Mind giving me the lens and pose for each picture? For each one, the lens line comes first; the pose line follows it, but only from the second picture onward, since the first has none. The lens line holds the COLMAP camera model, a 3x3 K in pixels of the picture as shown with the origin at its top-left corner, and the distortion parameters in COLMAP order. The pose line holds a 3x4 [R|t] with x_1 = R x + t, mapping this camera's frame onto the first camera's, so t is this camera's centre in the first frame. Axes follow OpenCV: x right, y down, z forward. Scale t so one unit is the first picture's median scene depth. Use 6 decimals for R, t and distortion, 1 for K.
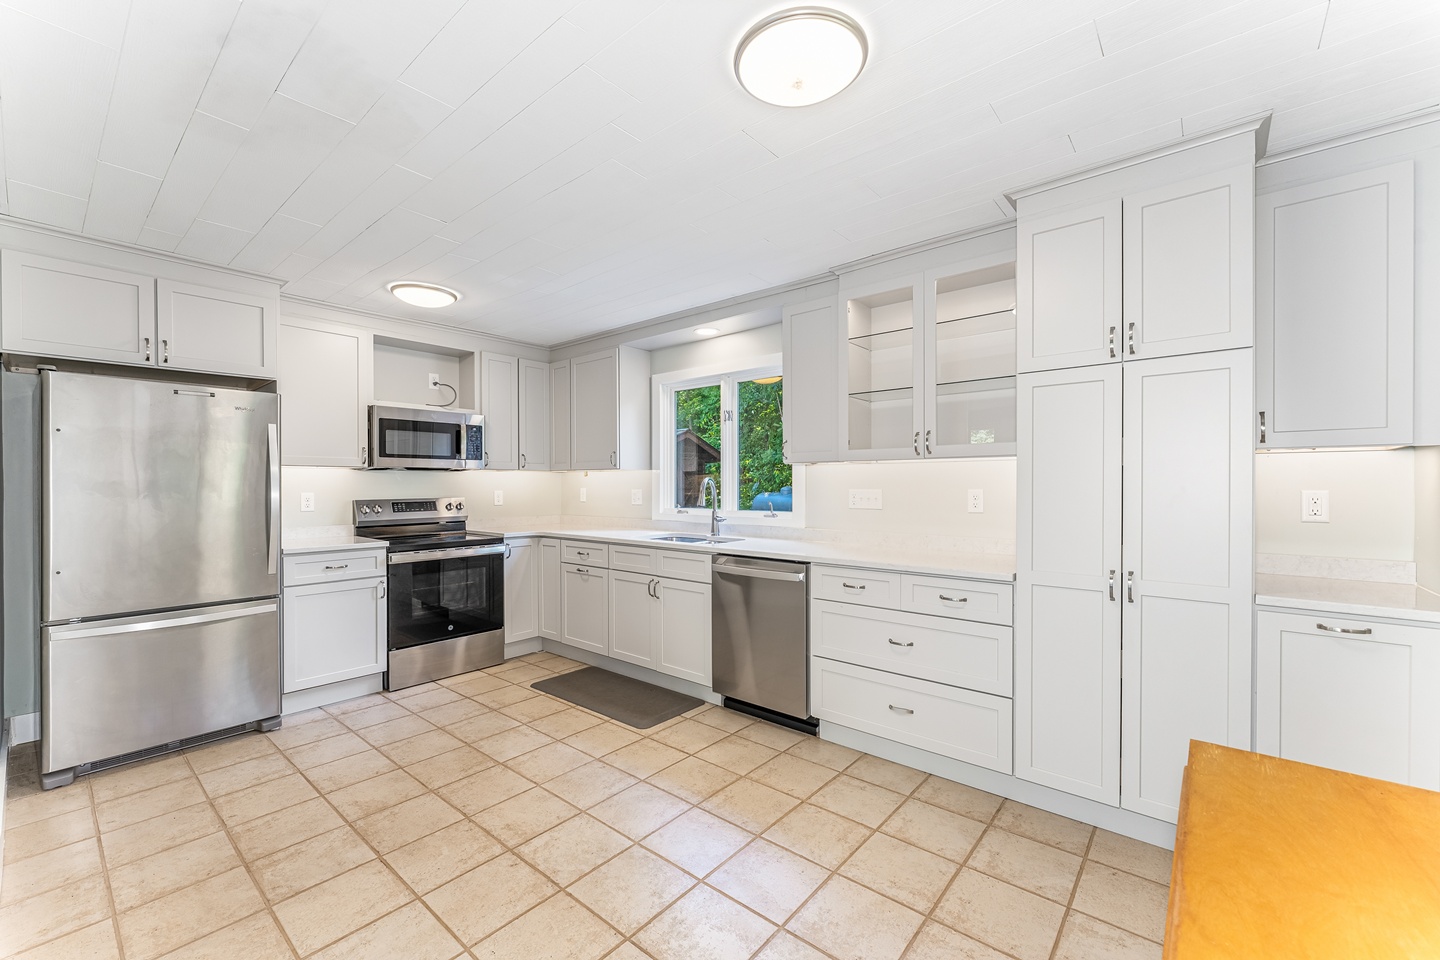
lens RADIAL K [[586.9, 0, 724.5], [0, 586.9, 488.8], [0, 0, 1]] dist [-0.000768, 0.000416]
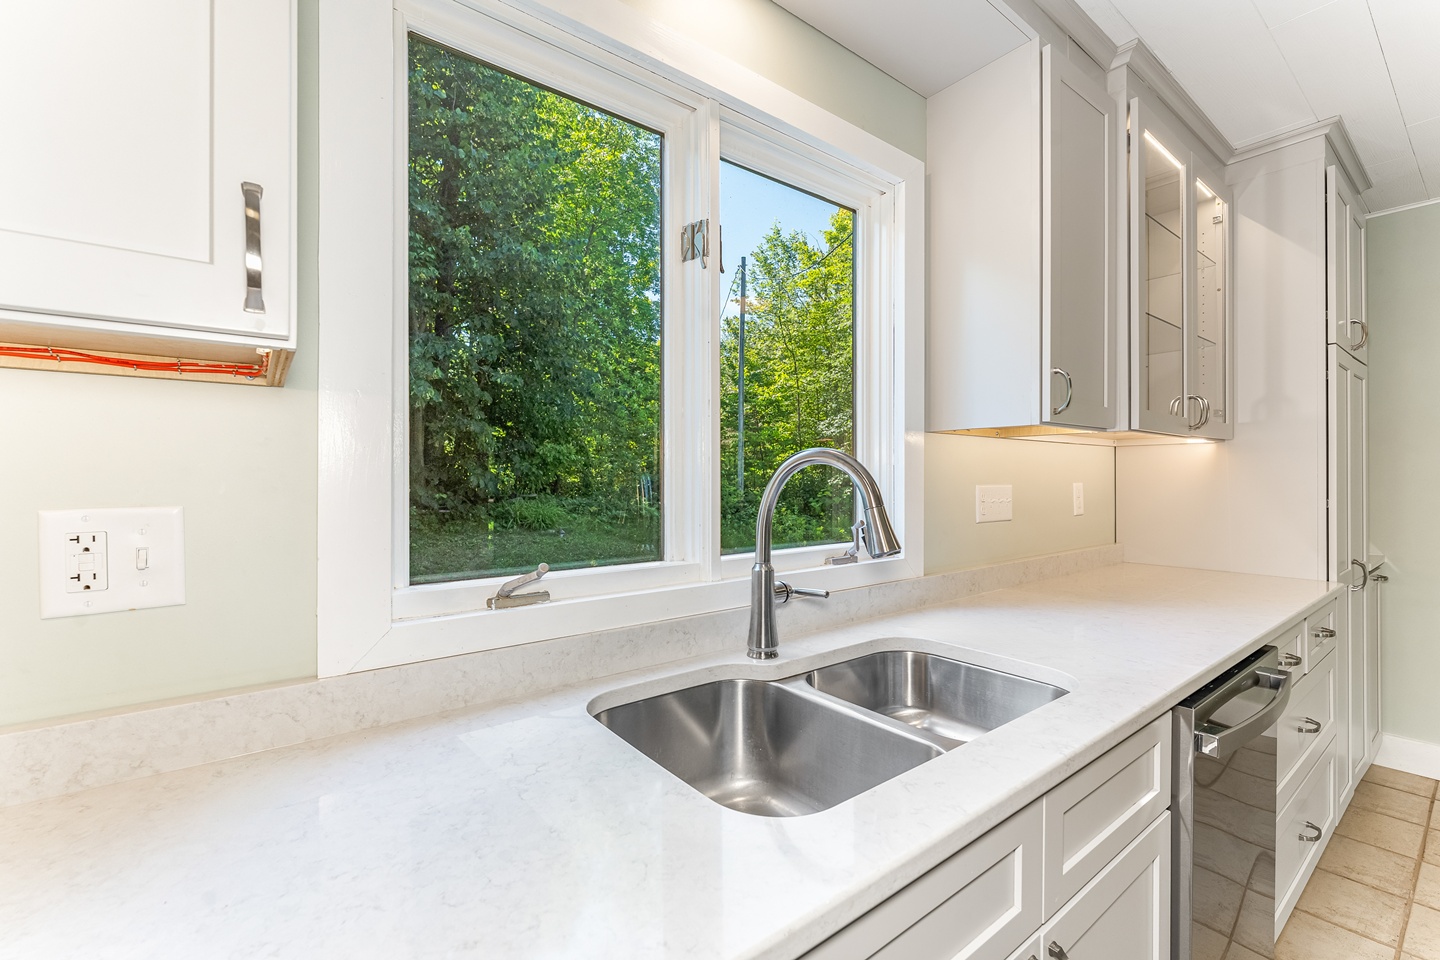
lens RADIAL K [[621.1, 0, 717.4], [0, 621.1, 477.7], [0, 0, 1]] dist [0.001741, 0.000225]
pose [[0.207867, -0.002970, 0.978153, -0.352720], [0.005323, 0.999984, 0.001905, -0.007058], [-0.978143, 0.004811, 0.207879, 1.076795]]
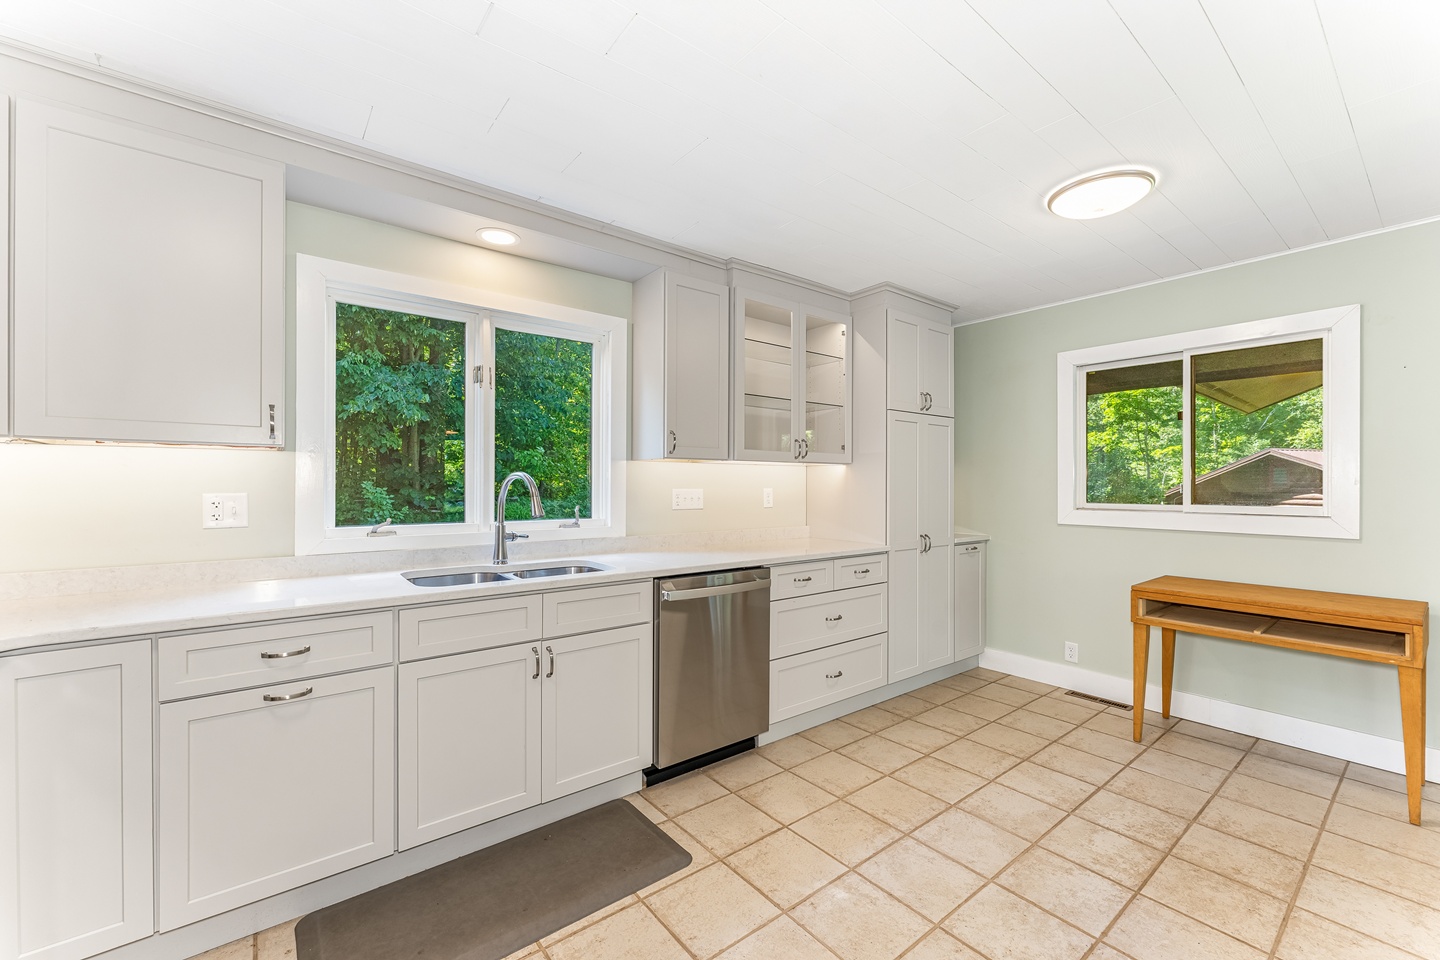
lens RADIAL K [[586.9, 0, 718.5], [0, 586.9, 480.2], [0, 0, 1]] dist [-0.000768, 0.000416]
pose [[0.201721, 0.004554, 0.979432, -0.662009], [-0.000022, 0.999989, -0.004645, -0.007960], [-0.979443, 0.000915, 0.201719, 0.720631]]
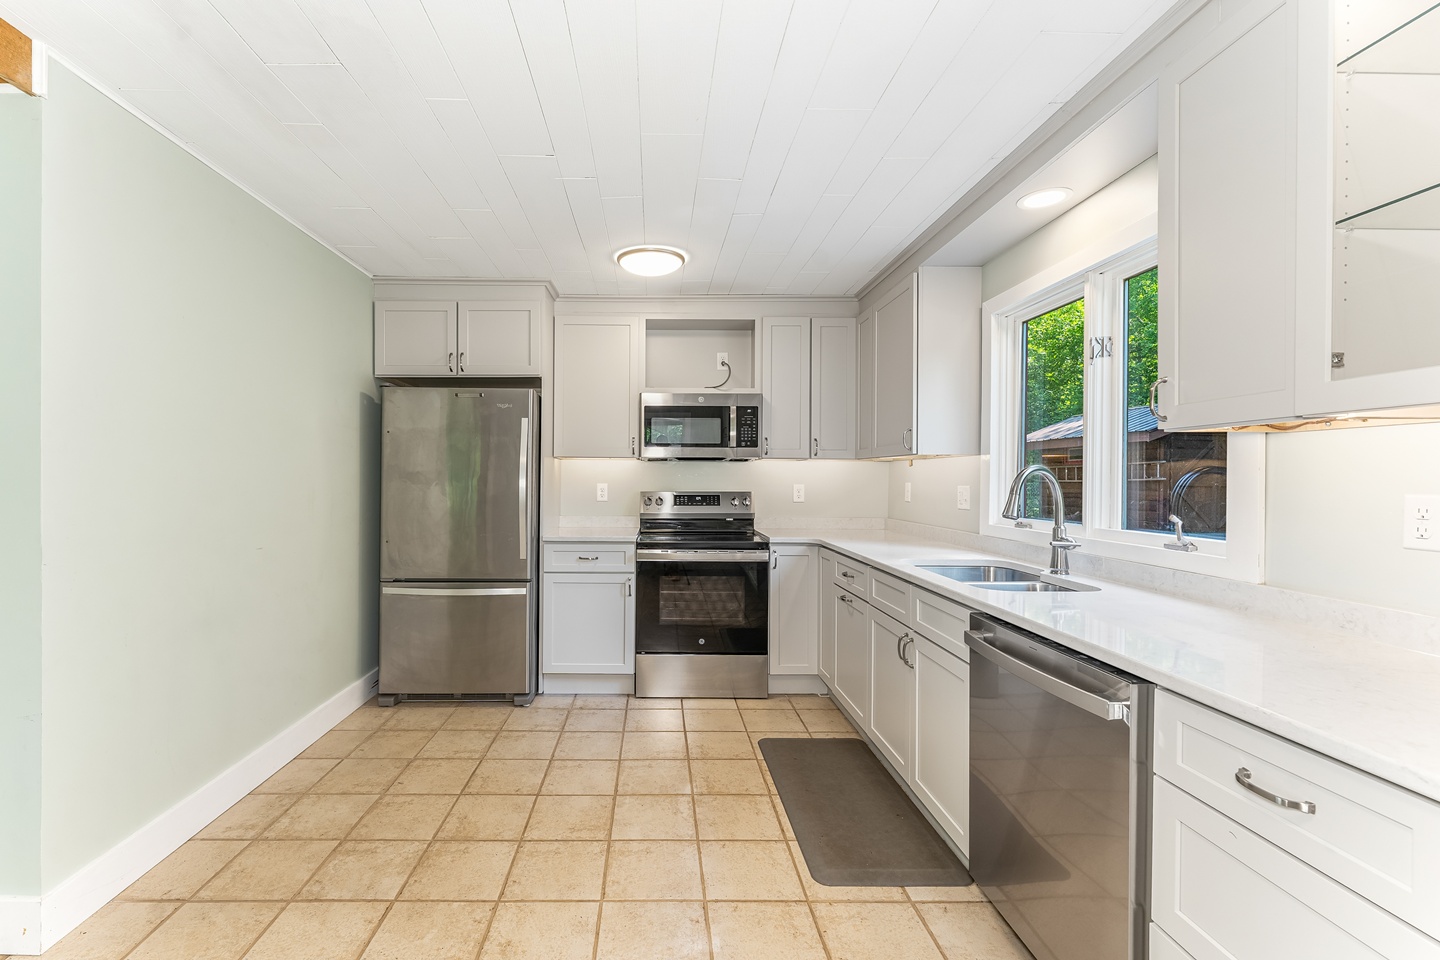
lens RADIAL K [[616.9, 0, 655.4], [0, 616.9, 480.5], [0, 0, 1]] dist [0.002503, -0.000595]
pose [[0.642306, 0.010799, -0.766372, 0.202393], [-0.012861, 0.999912, 0.003311, -0.003427], [0.766340, 0.007730, 0.642388, 0.395856]]
